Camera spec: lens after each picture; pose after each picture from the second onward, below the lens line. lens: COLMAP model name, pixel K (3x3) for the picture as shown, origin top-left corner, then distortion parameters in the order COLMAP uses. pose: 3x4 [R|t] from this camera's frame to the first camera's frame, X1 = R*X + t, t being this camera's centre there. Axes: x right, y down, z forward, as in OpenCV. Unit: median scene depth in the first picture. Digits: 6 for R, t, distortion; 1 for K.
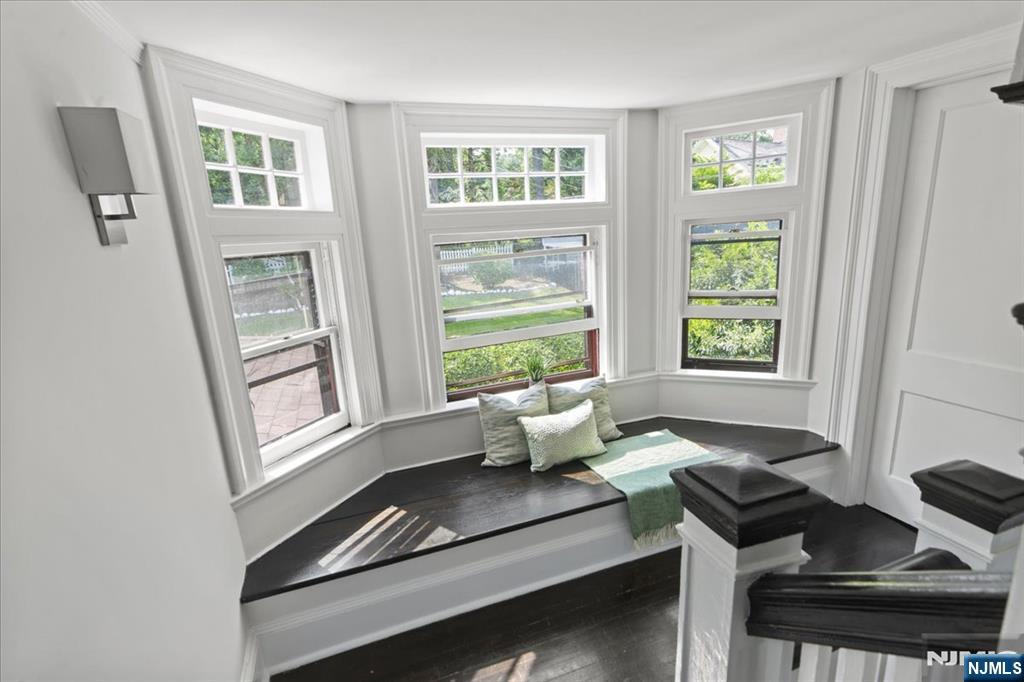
lens RADIAL K [[487.6, 0, 512.0], [0, 487.6, 341.0], [0, 0, 1]] dist [0.001205, -0.000231]
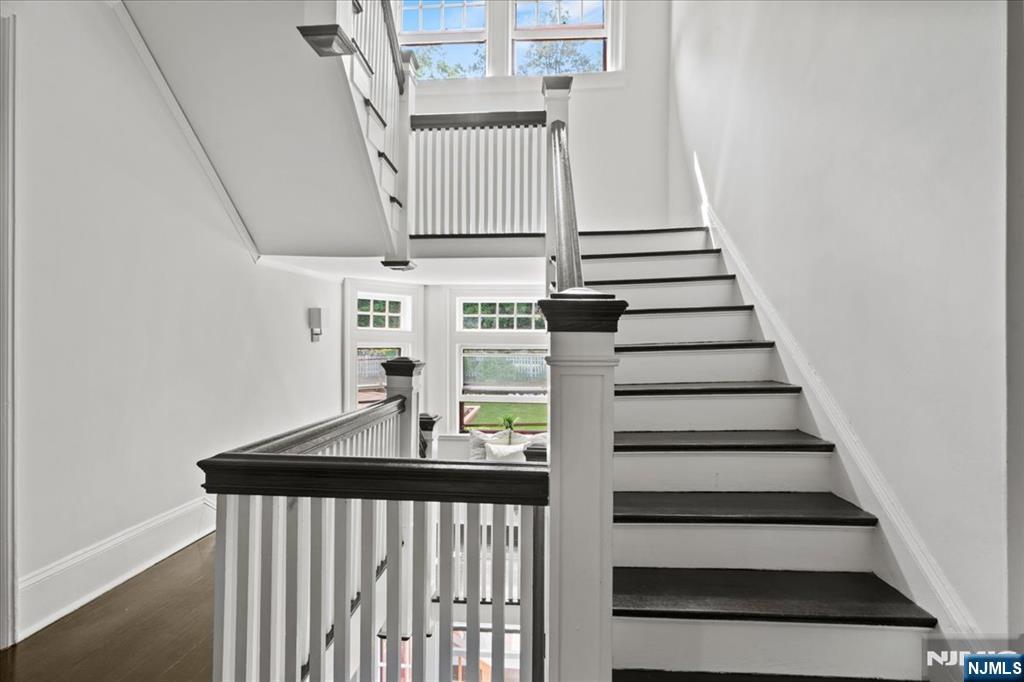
lens RADIAL K [[487.6, 0, 512.0], [0, 487.6, 341.0], [0, 0, 1]] dist [0.001205, -0.000231]
pose [[0.917227, 0.062331, -0.393459, 1.020746], [-0.146707, 0.971119, -0.188160, 0.144000], [0.370367, 0.230309, 0.899881, -0.907938]]
